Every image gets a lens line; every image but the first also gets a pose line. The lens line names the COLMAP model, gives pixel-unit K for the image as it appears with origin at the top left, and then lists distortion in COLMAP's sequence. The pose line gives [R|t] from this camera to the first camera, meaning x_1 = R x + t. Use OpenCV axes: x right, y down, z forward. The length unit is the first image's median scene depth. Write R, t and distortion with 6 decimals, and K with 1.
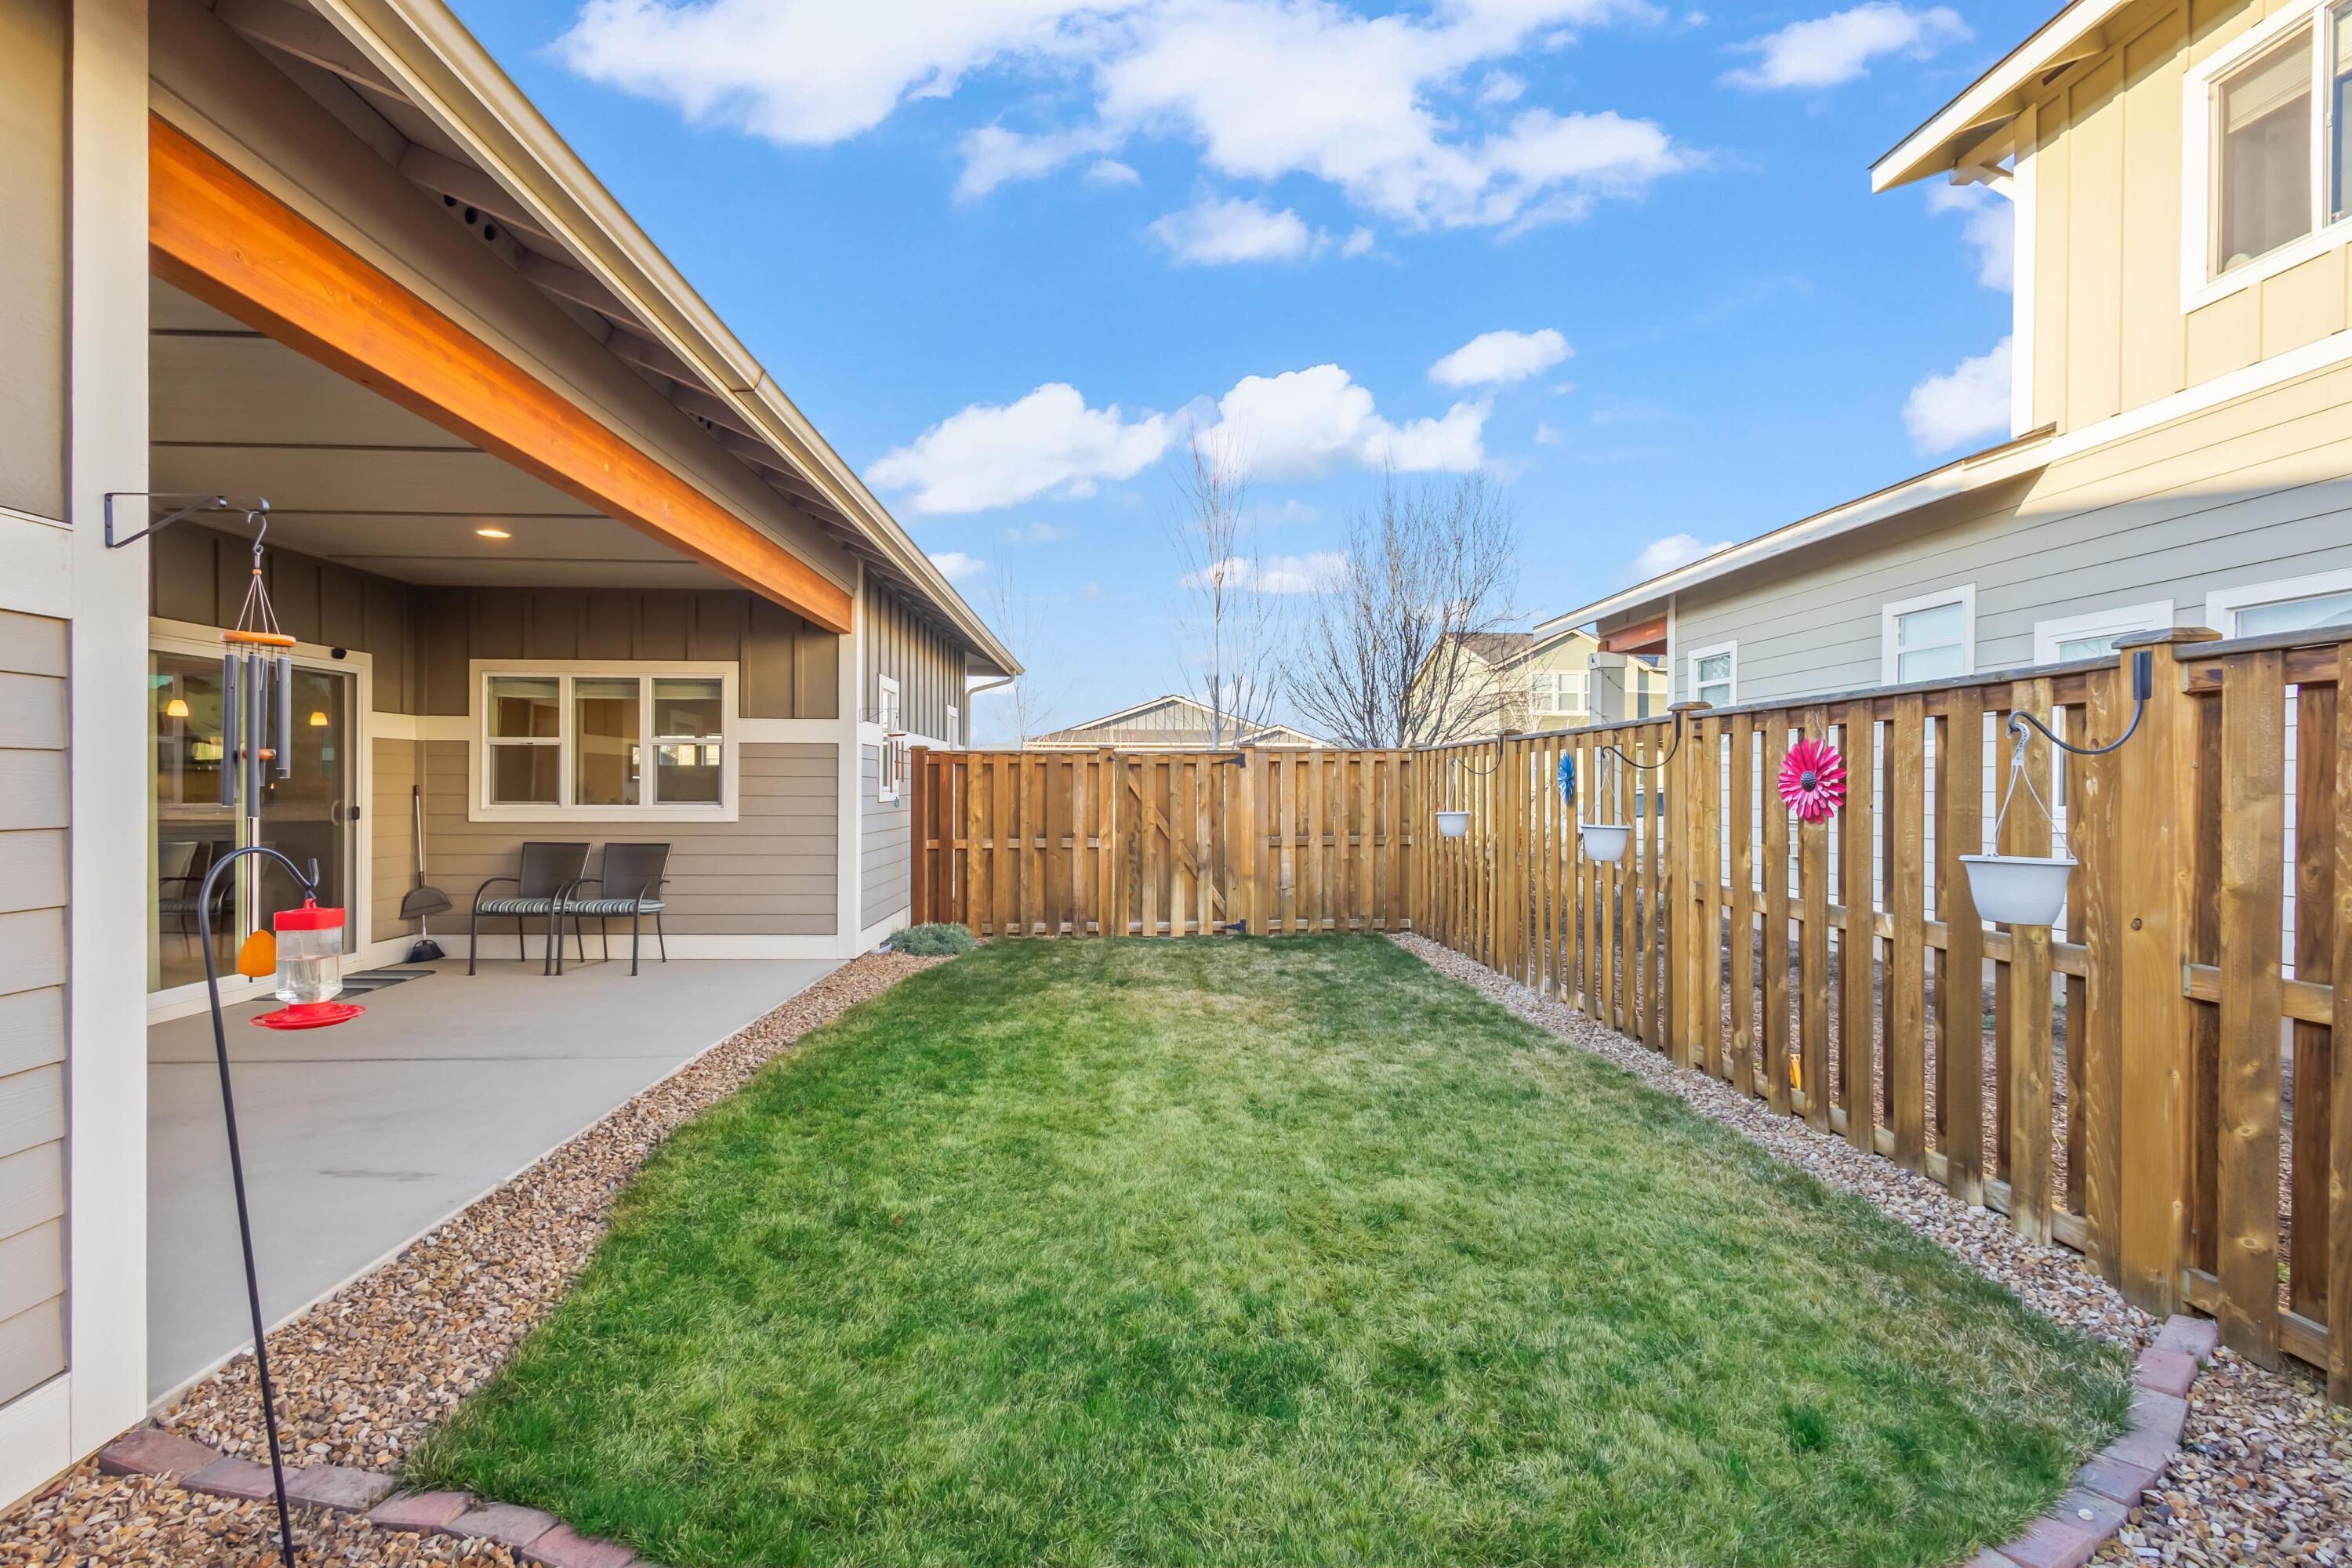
lens RADIAL K [[1064.6, 0, 1176.0], [0, 1064.6, 784.0], [0, 0, 1]] dist [0.005338, -0.000653]
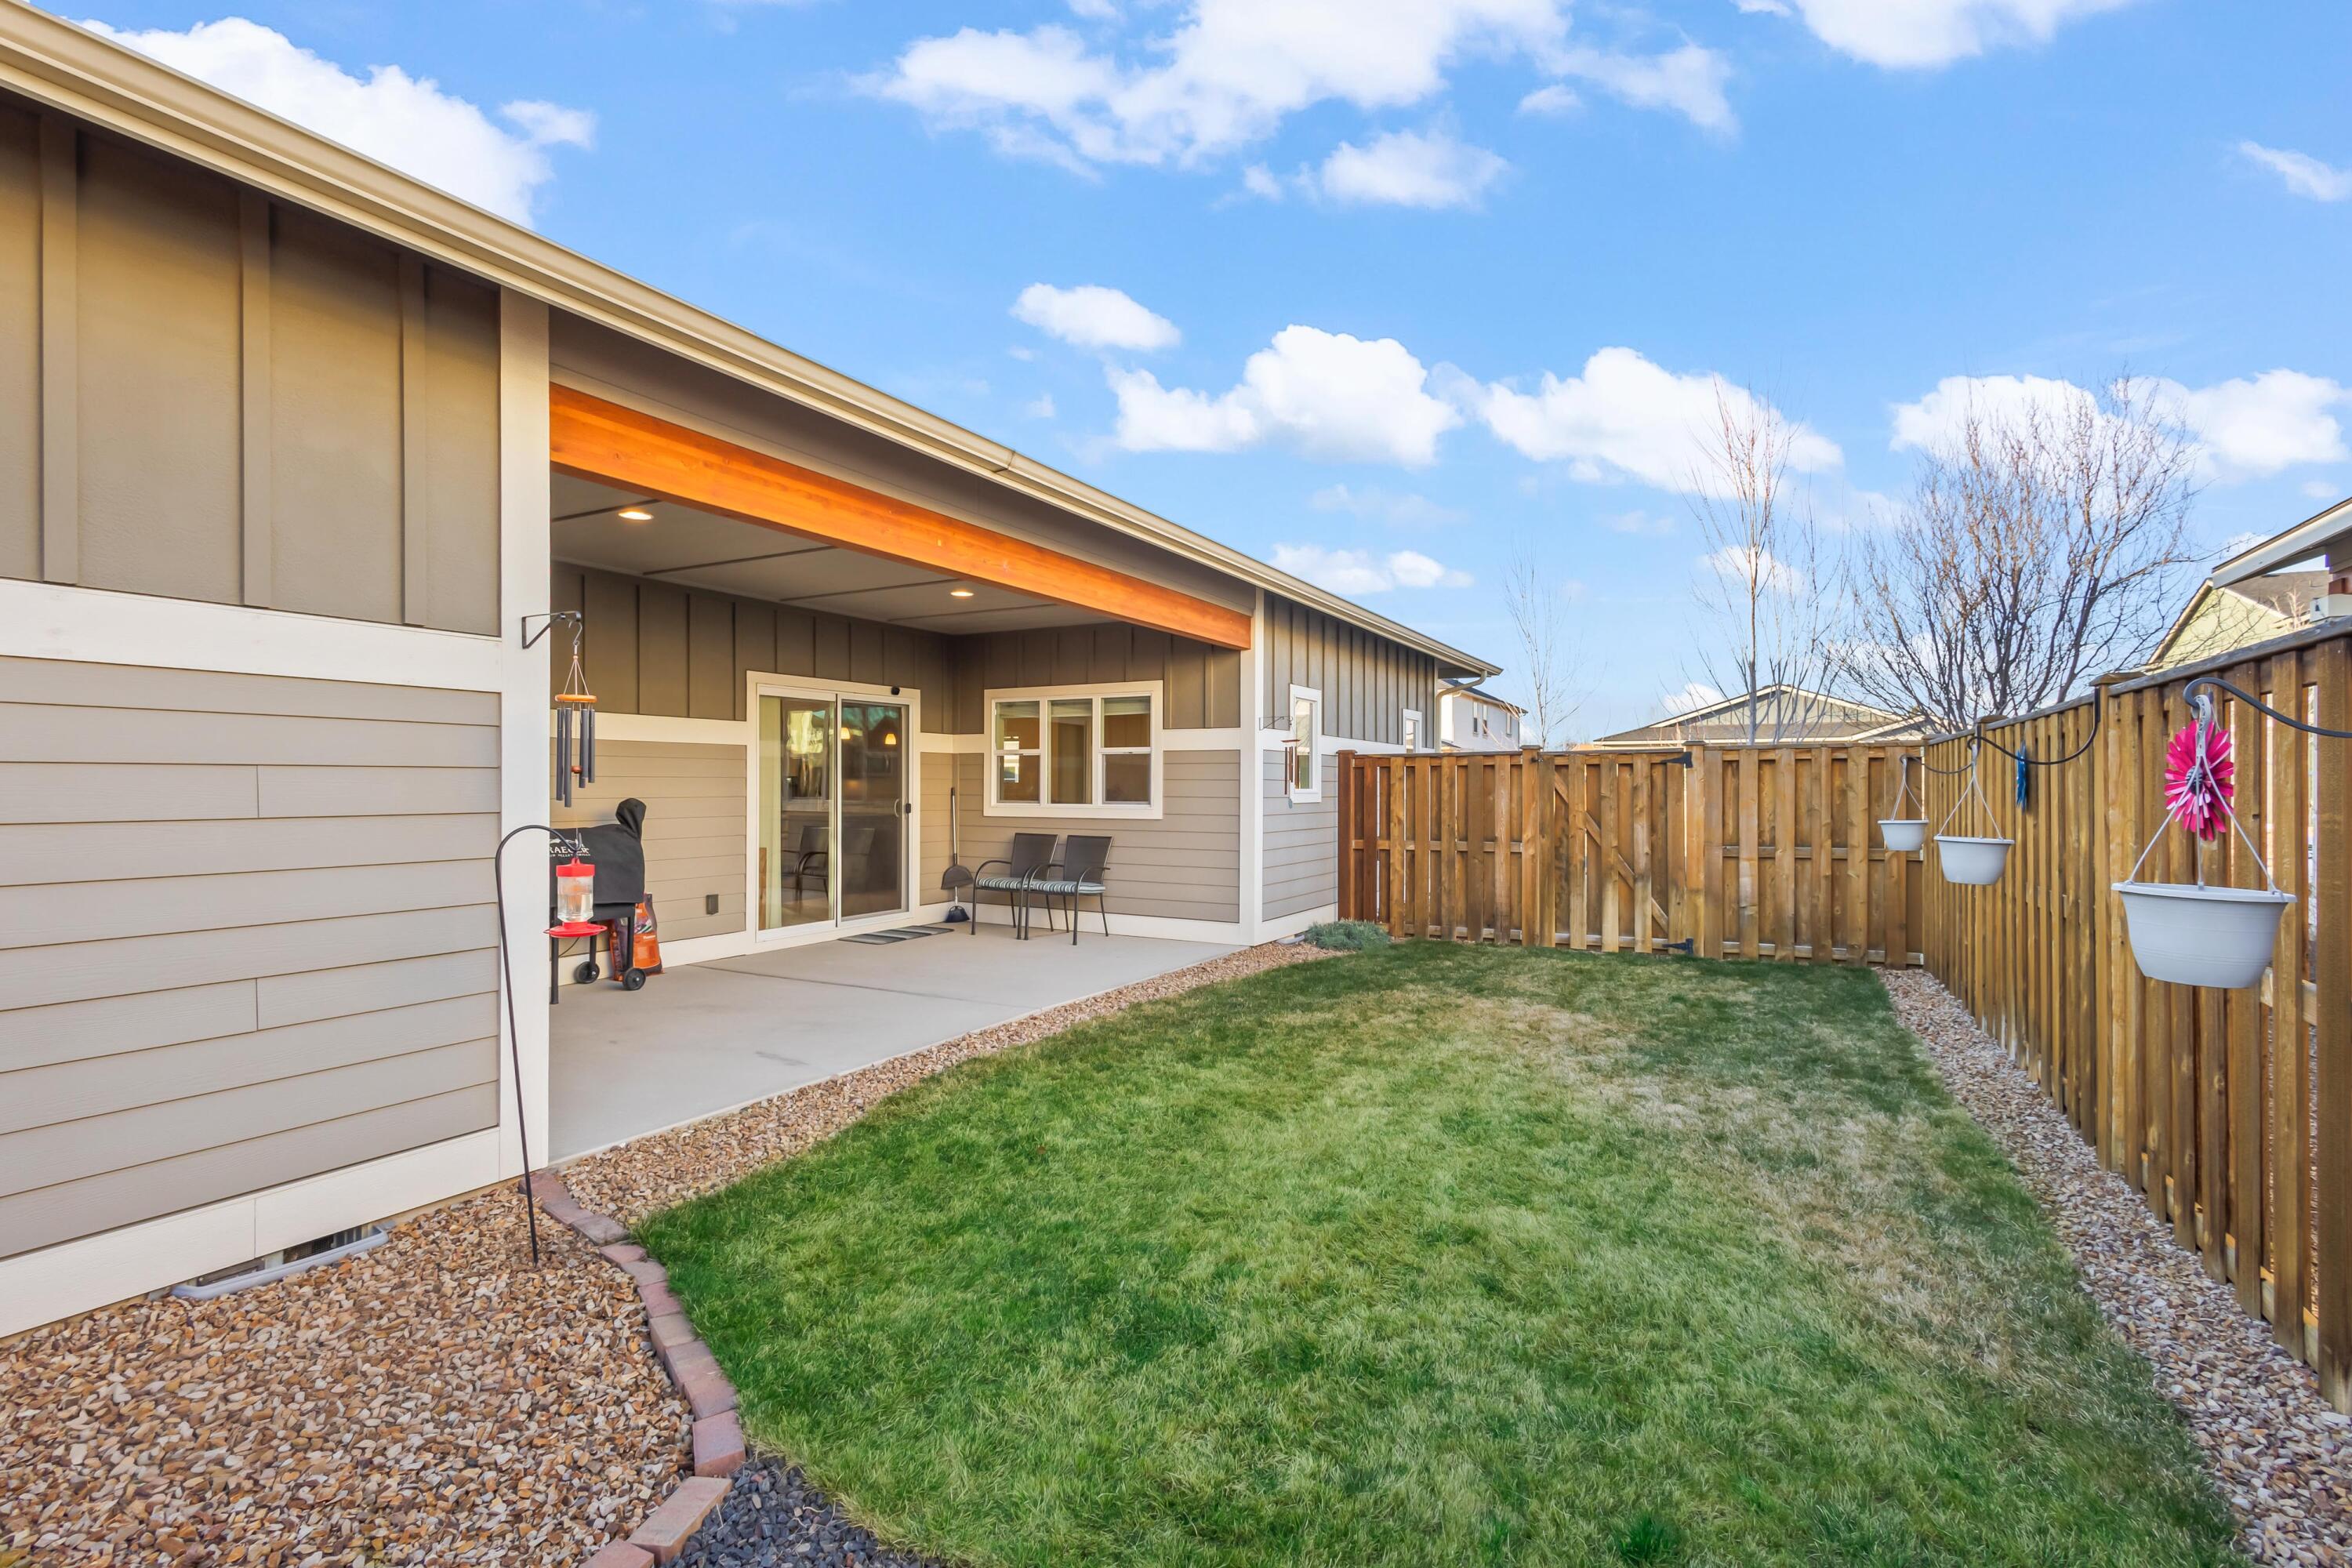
lens RADIAL K [[1064.6, 0, 1176.0], [0, 1064.6, 784.0], [0, 0, 1]] dist [0.005338, -0.000653]
pose [[0.857706, -0.001615, -0.514137, 0.197139], [0.000572, 0.999997, -0.002186, -0.000247], [0.514139, 0.001581, 0.857705, 0.019580]]
